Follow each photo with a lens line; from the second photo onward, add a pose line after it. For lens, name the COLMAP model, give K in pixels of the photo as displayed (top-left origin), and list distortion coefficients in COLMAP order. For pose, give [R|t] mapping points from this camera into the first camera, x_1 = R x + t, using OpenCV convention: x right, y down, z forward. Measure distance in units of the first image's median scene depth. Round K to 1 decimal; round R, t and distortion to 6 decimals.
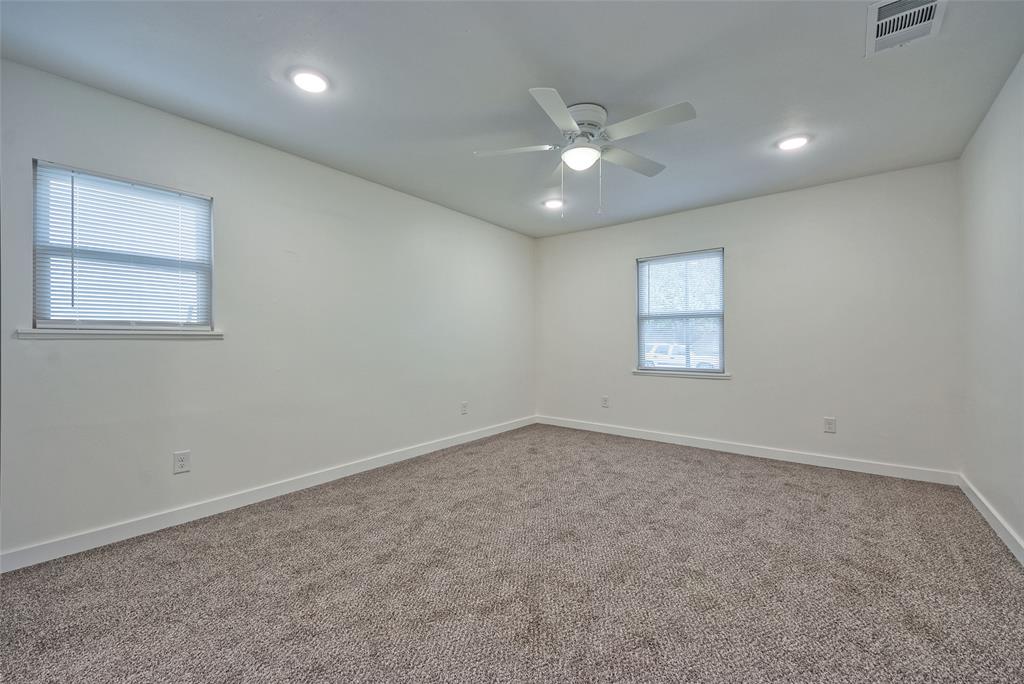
lens RADIAL K [[433.6, 0, 518.1], [0, 433.6, 339.3], [0, 0, 1]] dist [0.019567, -0.009809]
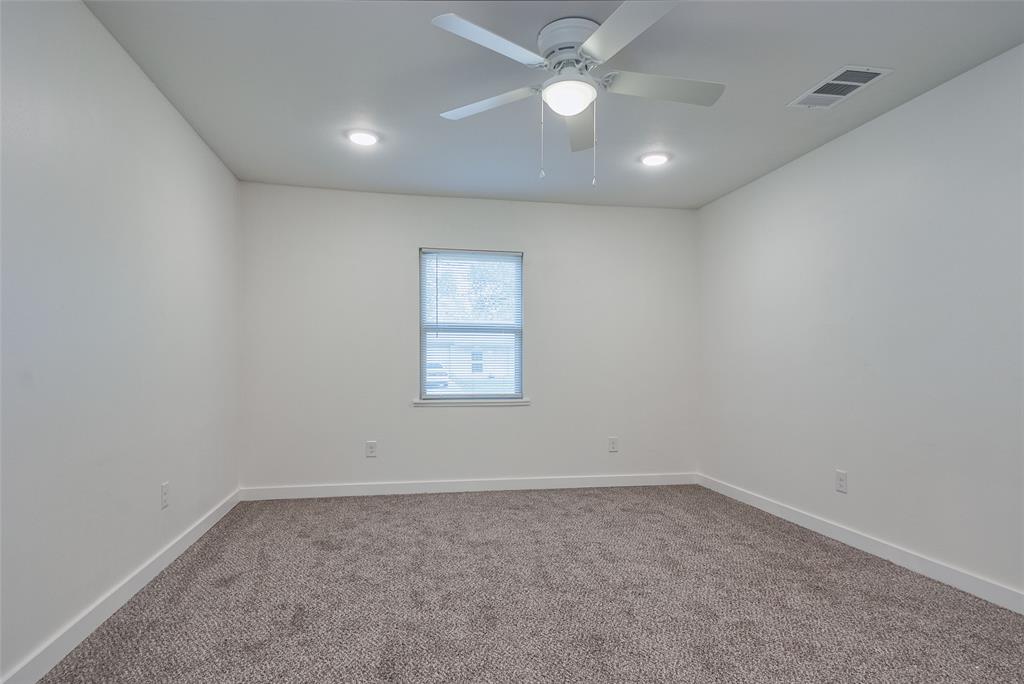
lens RADIAL K [[548.4, 0, 529.6], [0, 548.4, 365.1], [0, 0, 1]] dist [0.031104, -0.006672]
pose [[0.641651, 0.001423, 0.766995, -0.373254], [-0.012065, 0.999893, 0.008239, 0.002246], [-0.766902, -0.014541, 0.641600, 0.313728]]
